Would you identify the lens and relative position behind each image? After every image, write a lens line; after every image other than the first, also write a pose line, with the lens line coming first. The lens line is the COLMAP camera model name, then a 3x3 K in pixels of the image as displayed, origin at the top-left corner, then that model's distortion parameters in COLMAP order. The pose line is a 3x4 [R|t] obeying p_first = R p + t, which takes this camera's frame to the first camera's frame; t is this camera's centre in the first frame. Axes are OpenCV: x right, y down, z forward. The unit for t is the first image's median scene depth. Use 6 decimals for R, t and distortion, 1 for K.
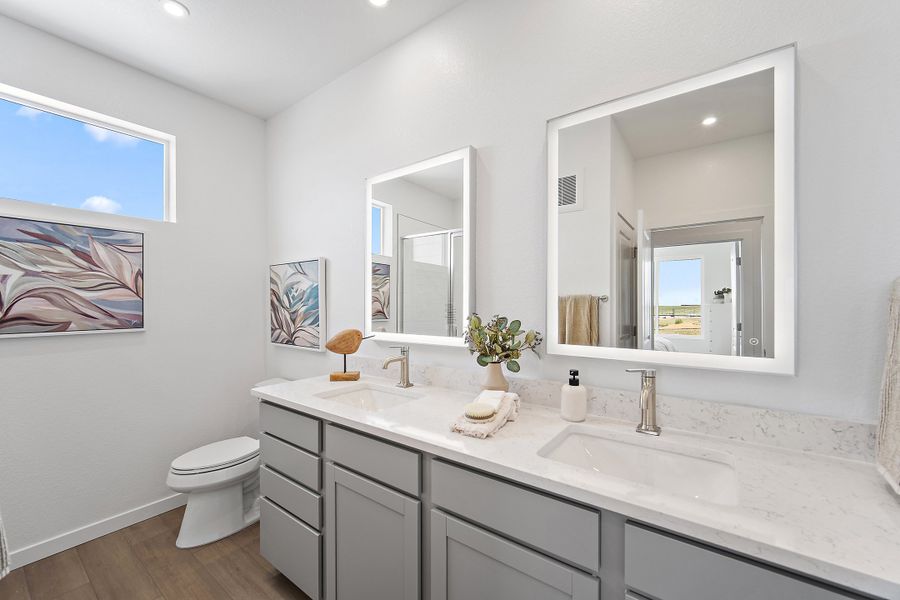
lens RADIAL K [[358.8, 0, 447.6], [0, 358.8, 301.3], [0, 0, 1]] dist [-0.003631, 0.000380]
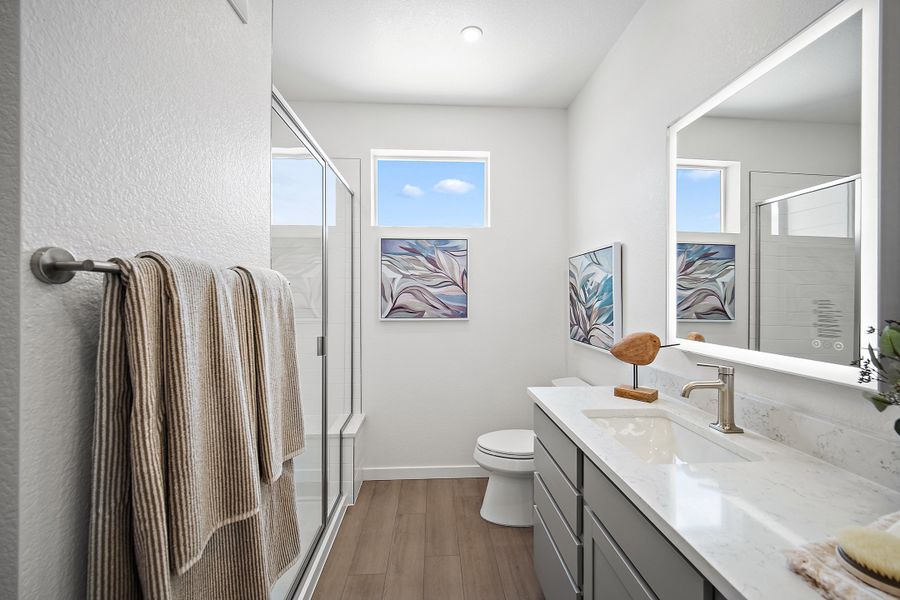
lens RADIAL K [[358.8, 0, 452.4], [0, 358.8, 294.6], [0, 0, 1]] dist [-0.003631, 0.000380]
pose [[0.642679, -0.003460, -0.766127, 0.047746], [0.001714, 0.999994, -0.003079, -0.000083], [0.766133, 0.000666, 0.642681, 0.200007]]
